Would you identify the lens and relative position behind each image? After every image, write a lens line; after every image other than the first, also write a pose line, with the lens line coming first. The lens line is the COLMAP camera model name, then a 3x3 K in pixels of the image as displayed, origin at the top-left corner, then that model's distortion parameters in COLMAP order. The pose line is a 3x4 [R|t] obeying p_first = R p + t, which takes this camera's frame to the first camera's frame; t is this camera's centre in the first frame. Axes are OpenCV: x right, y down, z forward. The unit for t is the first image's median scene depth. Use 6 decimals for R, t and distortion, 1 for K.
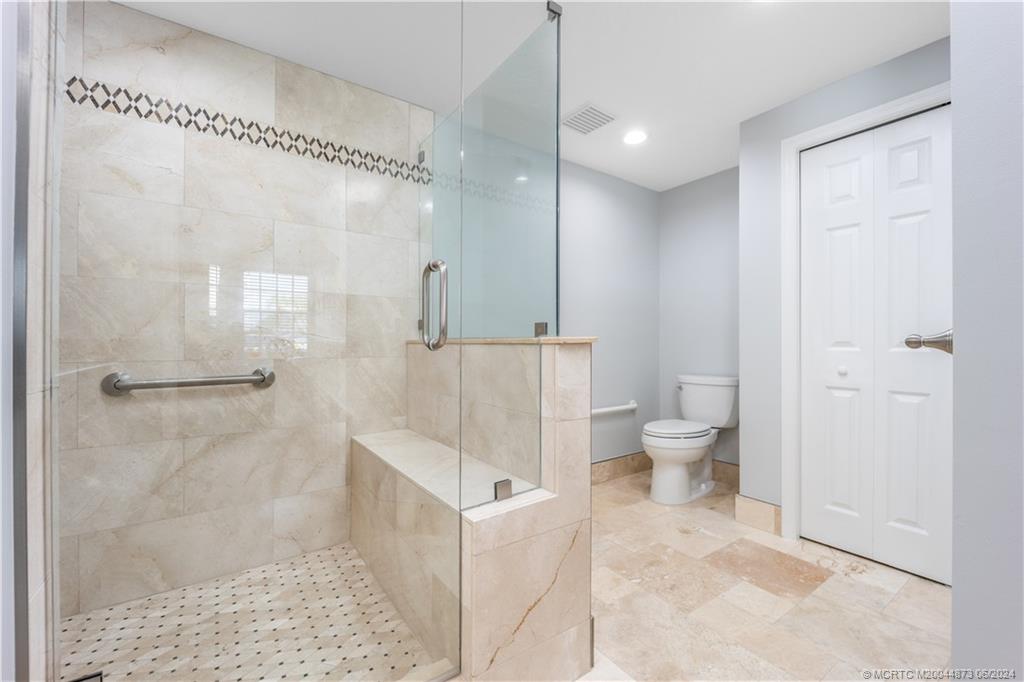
lens RADIAL K [[421.4, 0, 517.6], [0, 421.4, 343.5], [0, 0, 1]] dist [-0.003081, -0.003475]
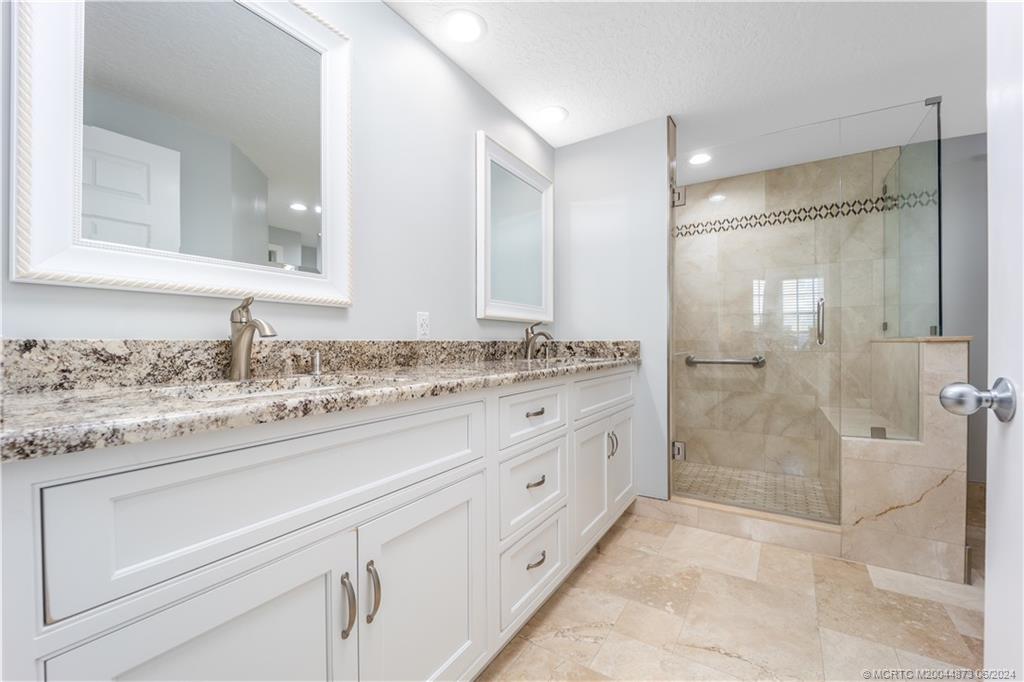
lens RADIAL K [[421.4, 0, 511.5], [0, 421.4, 342.5], [0, 0, 1]] dist [-0.003081, -0.003475]
pose [[0.384847, -0.003424, -0.922974, 0.618785], [0.004727, 0.999987, -0.001738, -0.000218], [0.922968, -0.003694, 0.384858, -0.619524]]
